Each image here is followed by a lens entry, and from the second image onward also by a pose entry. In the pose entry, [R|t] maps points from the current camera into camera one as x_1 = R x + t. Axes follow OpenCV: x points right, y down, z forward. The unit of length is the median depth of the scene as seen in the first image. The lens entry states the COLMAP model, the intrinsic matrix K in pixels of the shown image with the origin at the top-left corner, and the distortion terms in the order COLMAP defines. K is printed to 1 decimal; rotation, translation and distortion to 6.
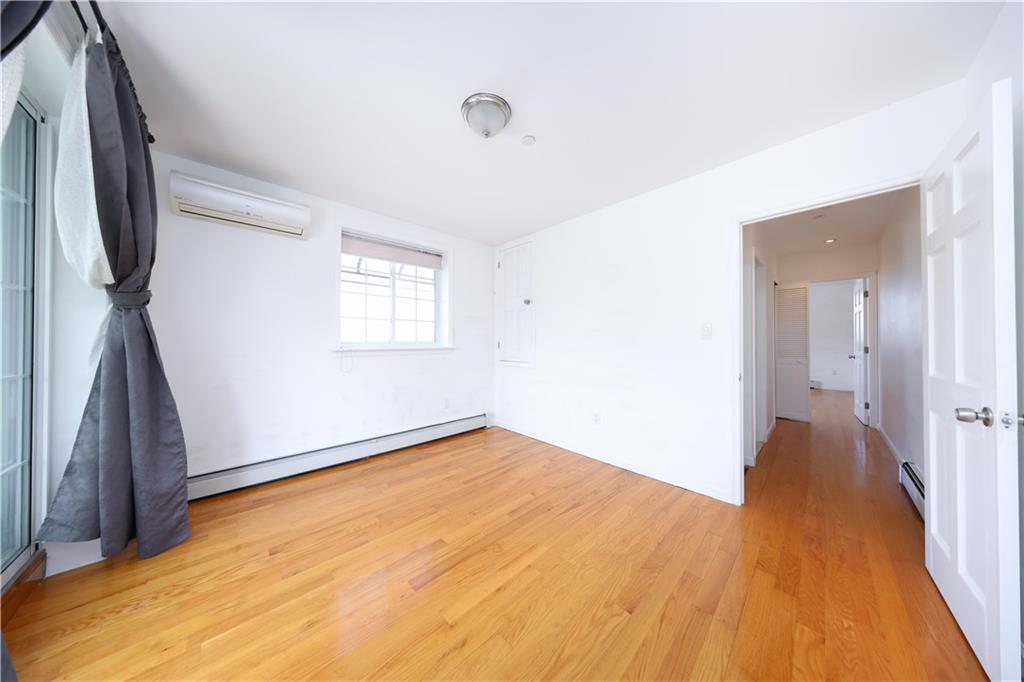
lens RADIAL K [[294.5, 0, 513.3], [0, 294.5, 335.4], [0, 0, 1]] dist [0.003354, -0.000302]
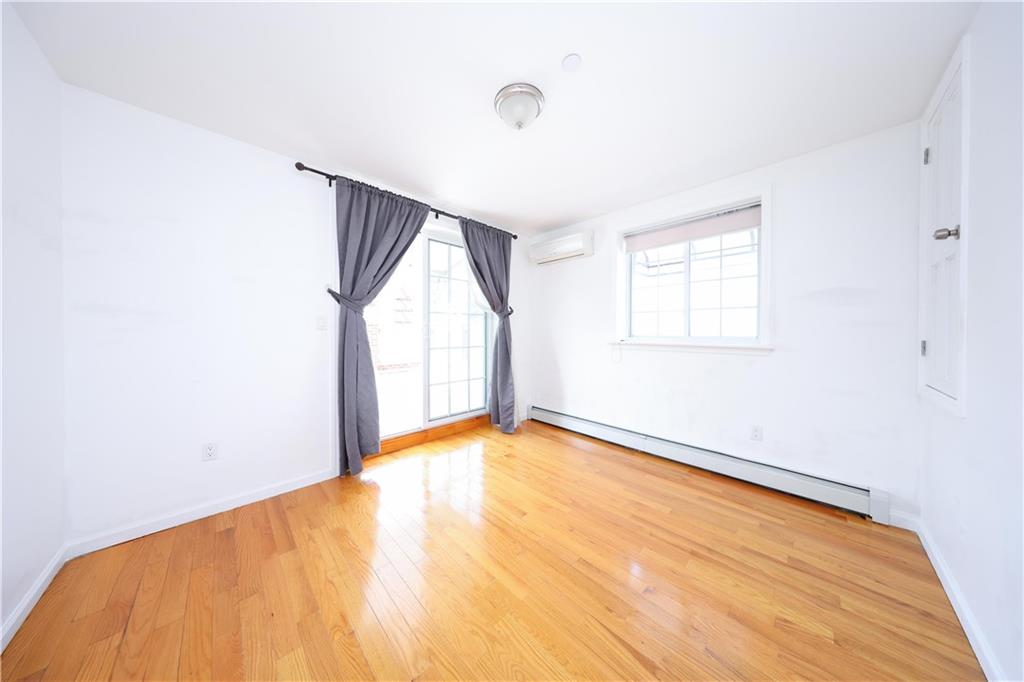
lens RADIAL K [[294.5, 0, 501.7], [0, 294.5, 334.8], [0, 0, 1]] dist [0.003354, -0.000302]
pose [[0.003737, 0.011063, -0.999932, 0.493476], [0.013251, 0.999850, 0.011111, 0.000852], [0.999905, -0.013292, 0.003590, 0.520544]]
